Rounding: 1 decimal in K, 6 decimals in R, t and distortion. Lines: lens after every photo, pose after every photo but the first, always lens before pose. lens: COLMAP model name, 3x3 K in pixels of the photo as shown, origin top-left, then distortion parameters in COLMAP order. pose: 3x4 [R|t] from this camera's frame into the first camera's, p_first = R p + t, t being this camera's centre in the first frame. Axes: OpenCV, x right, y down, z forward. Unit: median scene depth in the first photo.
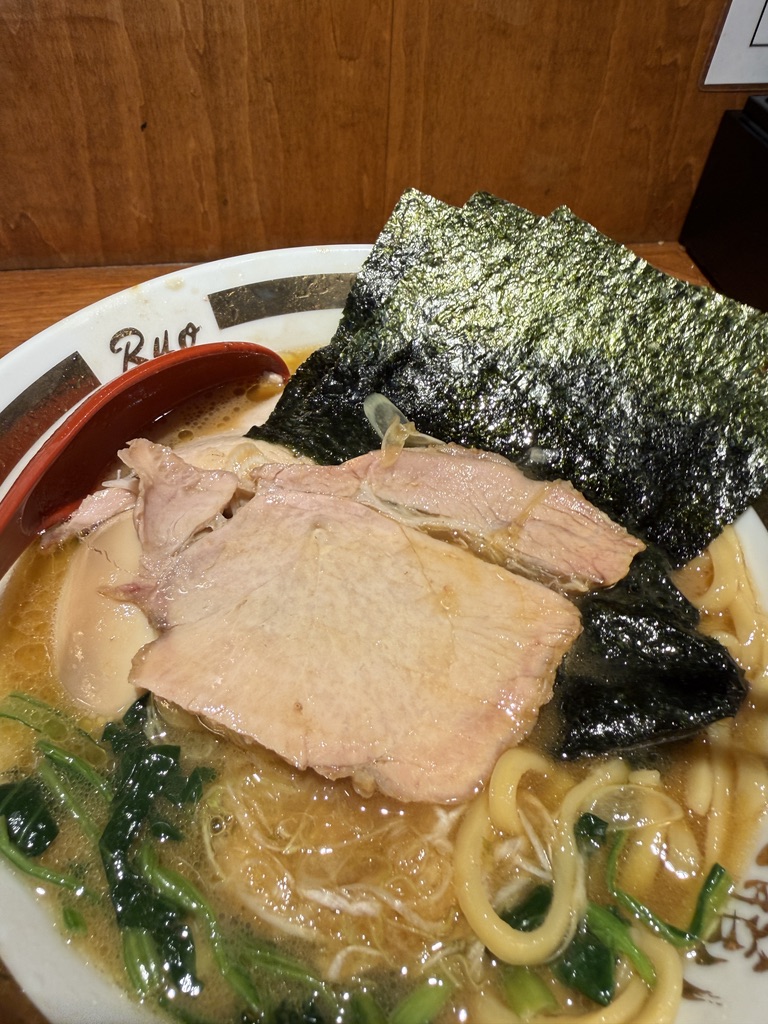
lens RADIAL K [[718.8, 0, 380.6], [0, 718.8, 392.8], [0, 0, 1]] dist [-0.009215, -0.000570]
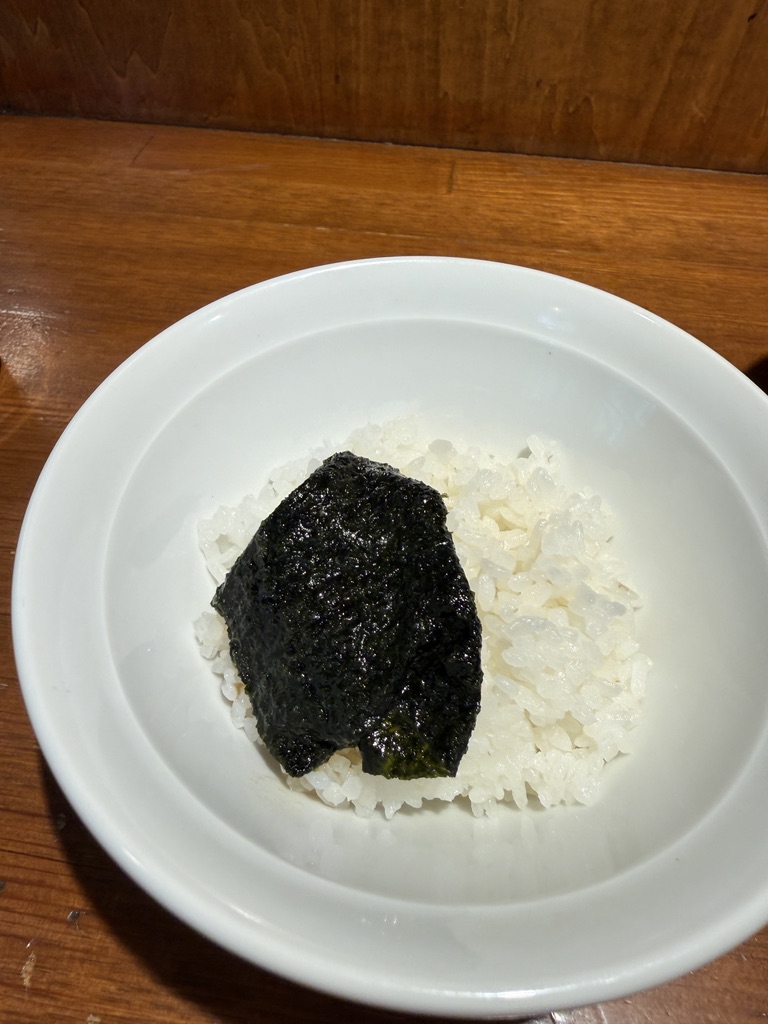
lens RADIAL K [[728.8, 0, 378.3], [0, 728.8, 407.2], [0, 0, 1]] dist [-0.018896, 0.004624]
pose [[0.966142, 0.172515, -0.191854, -0.506136], [-0.170789, 0.984974, 0.025626, 0.208263], [0.193392, 0.008008, 0.981089, -0.072437]]
